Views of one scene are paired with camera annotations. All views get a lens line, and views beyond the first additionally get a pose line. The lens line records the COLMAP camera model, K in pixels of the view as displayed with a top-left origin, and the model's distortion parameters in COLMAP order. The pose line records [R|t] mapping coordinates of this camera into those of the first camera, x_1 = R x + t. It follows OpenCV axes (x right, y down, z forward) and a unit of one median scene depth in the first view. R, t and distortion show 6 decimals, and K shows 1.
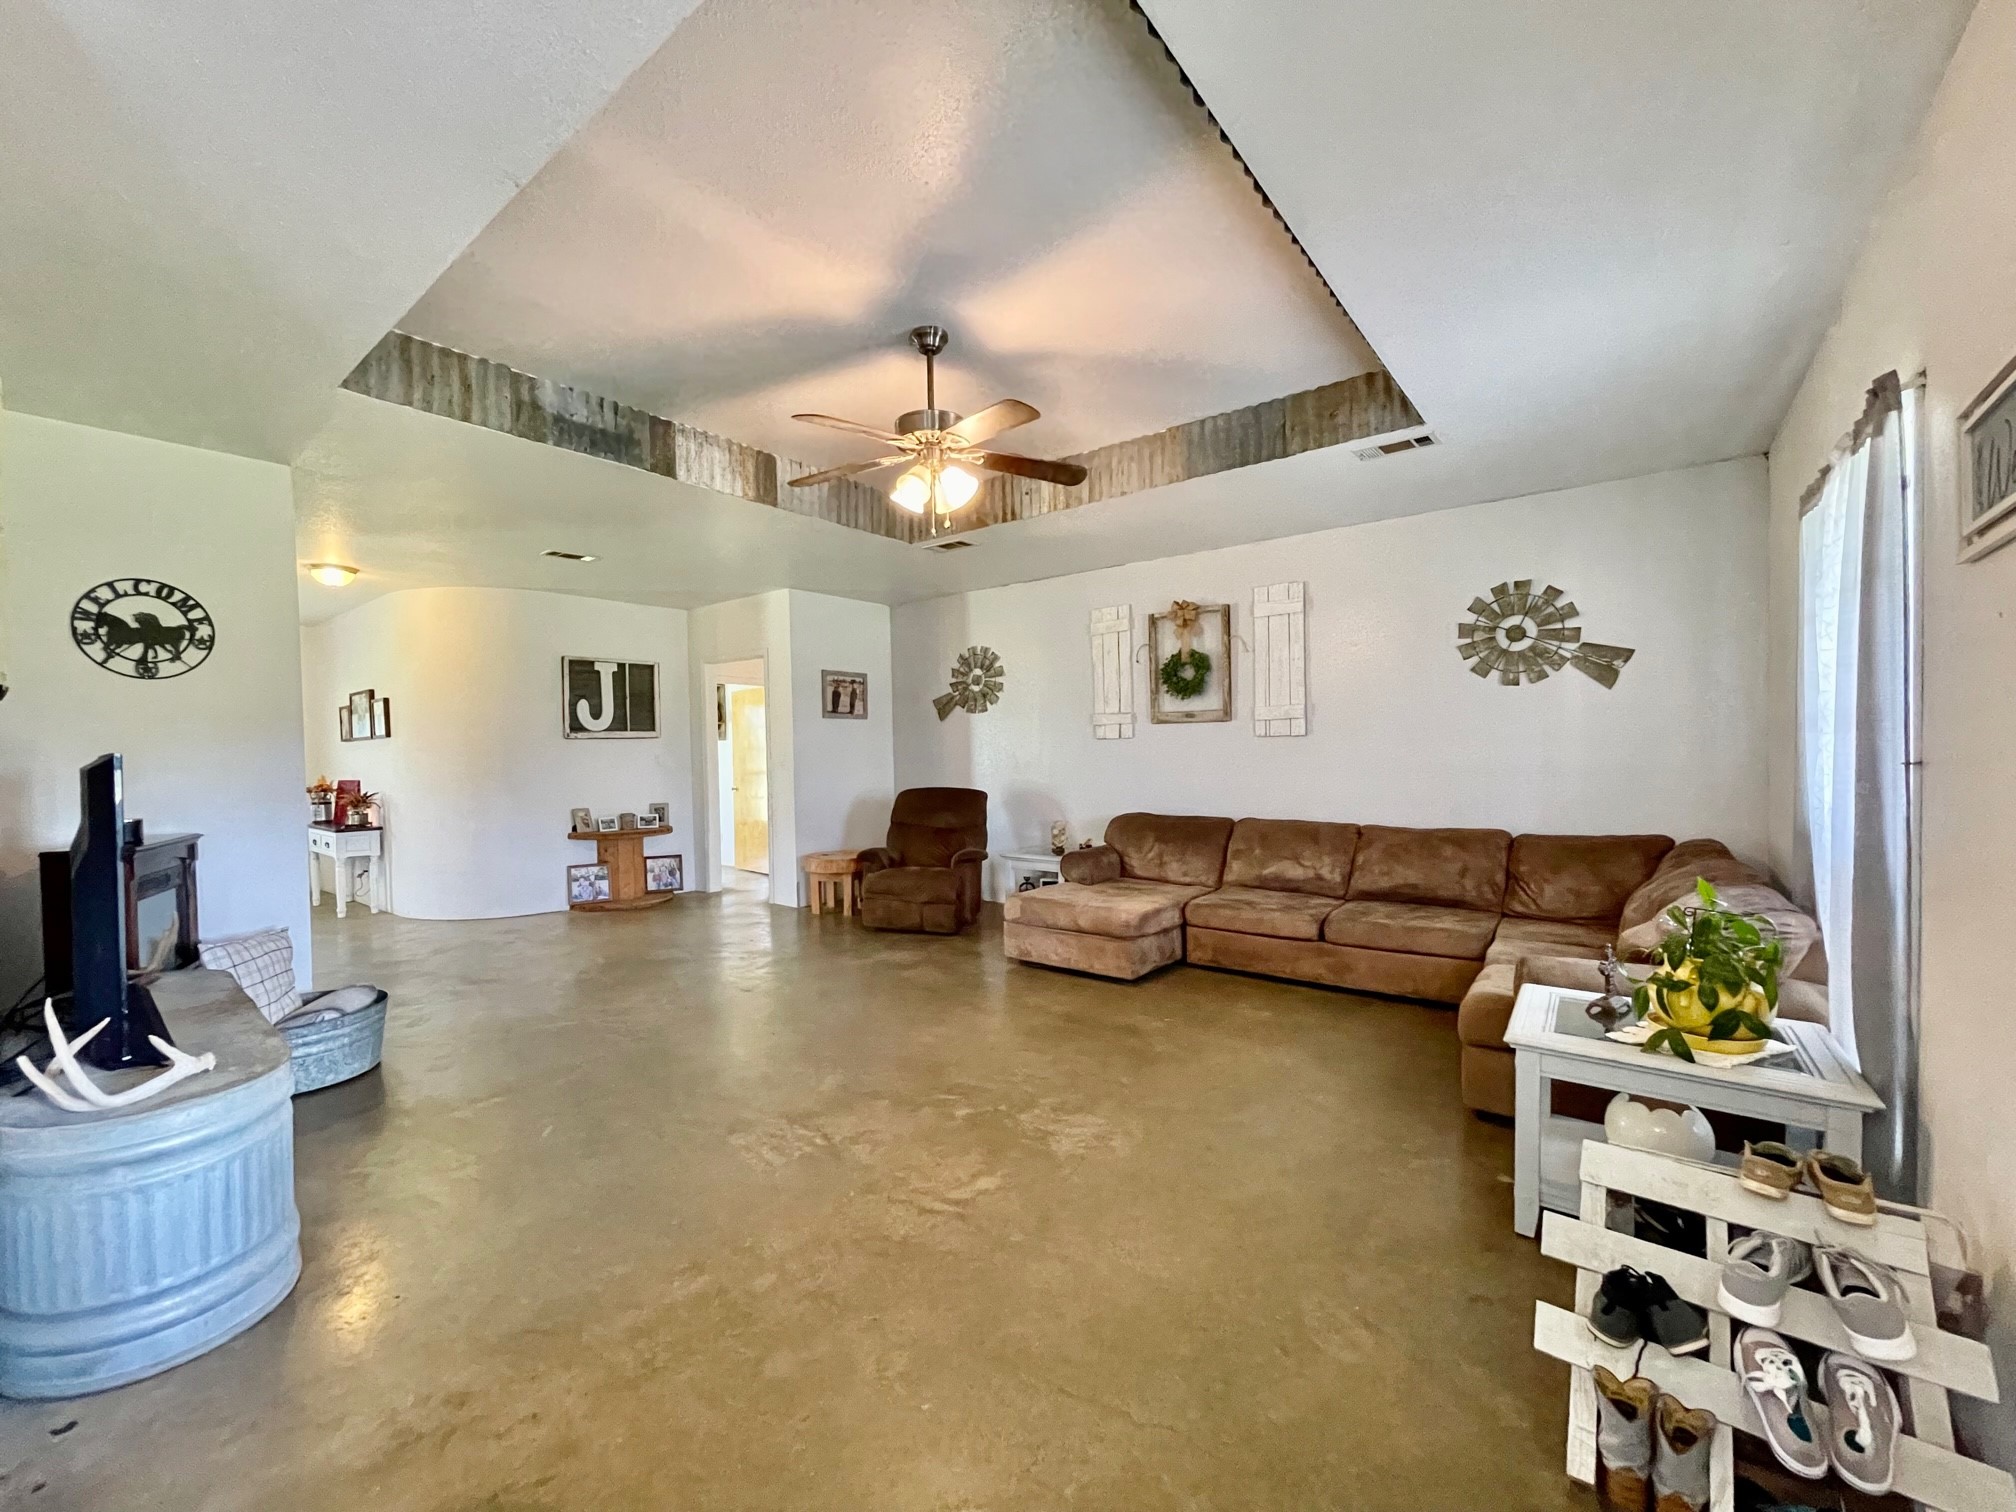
lens RADIAL K [[815.0, 0, 988.0], [0, 815.0, 766.4], [0, 0, 1]] dist [-0.003068, 0.001619]
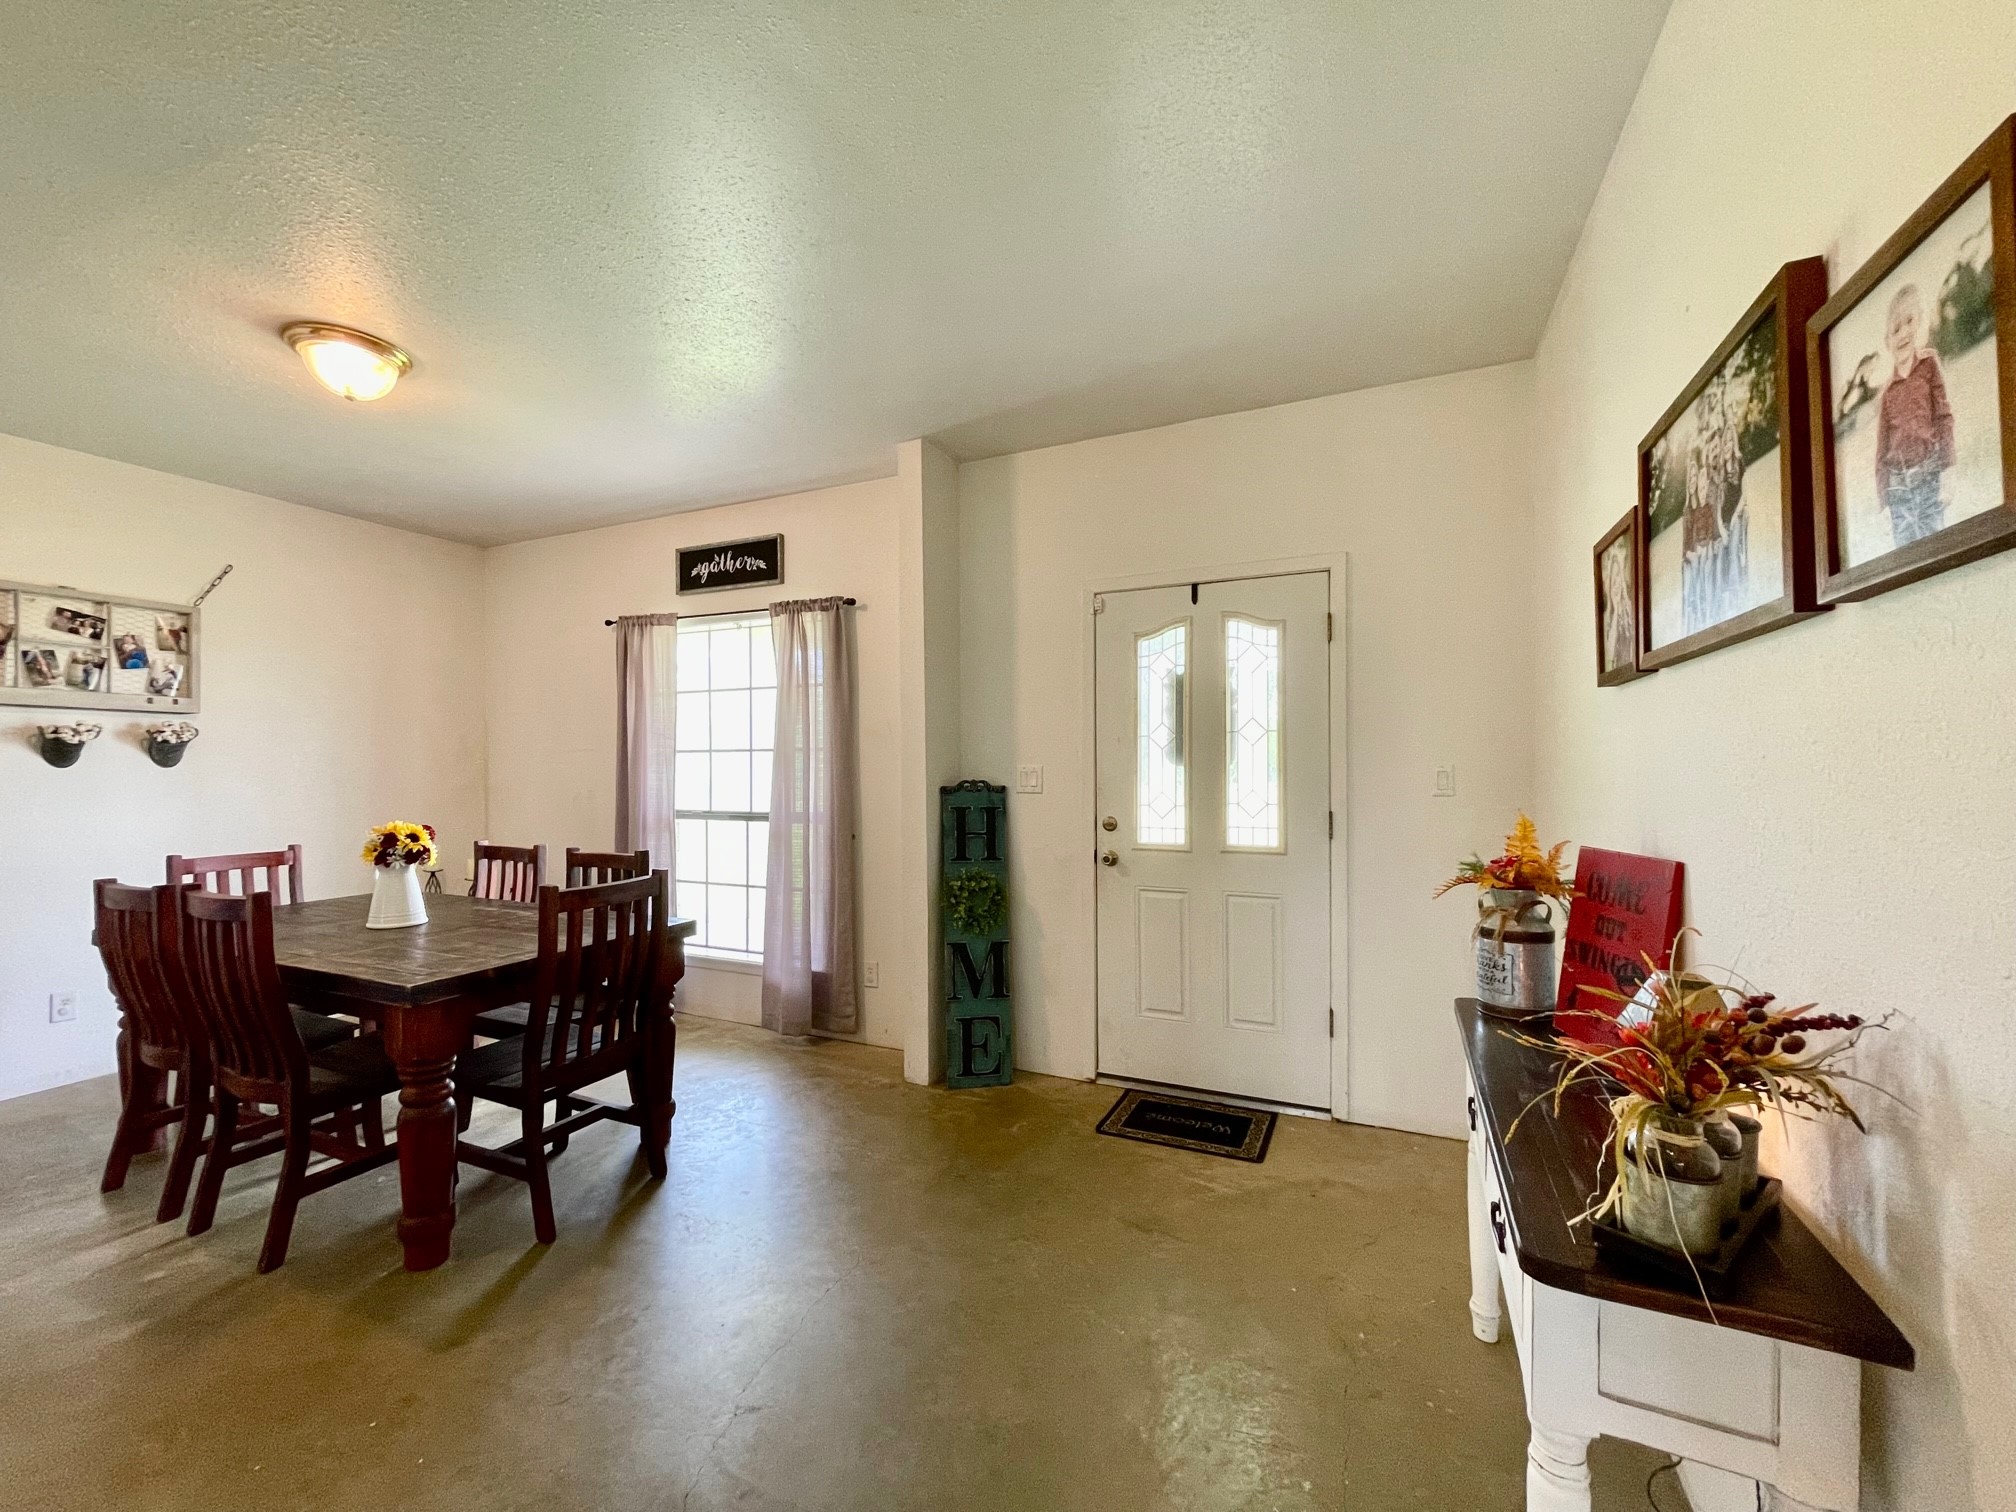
lens RADIAL K [[815.0, 0, 988.0], [0, 815.0, 766.4], [0, 0, 1]] dist [-0.003068, 0.001619]
pose [[0.239062, 0.017493, -0.970847, -1.110355], [-0.019950, 0.999715, 0.013101, -0.009244], [0.970799, 0.016237, 0.239343, 1.409100]]
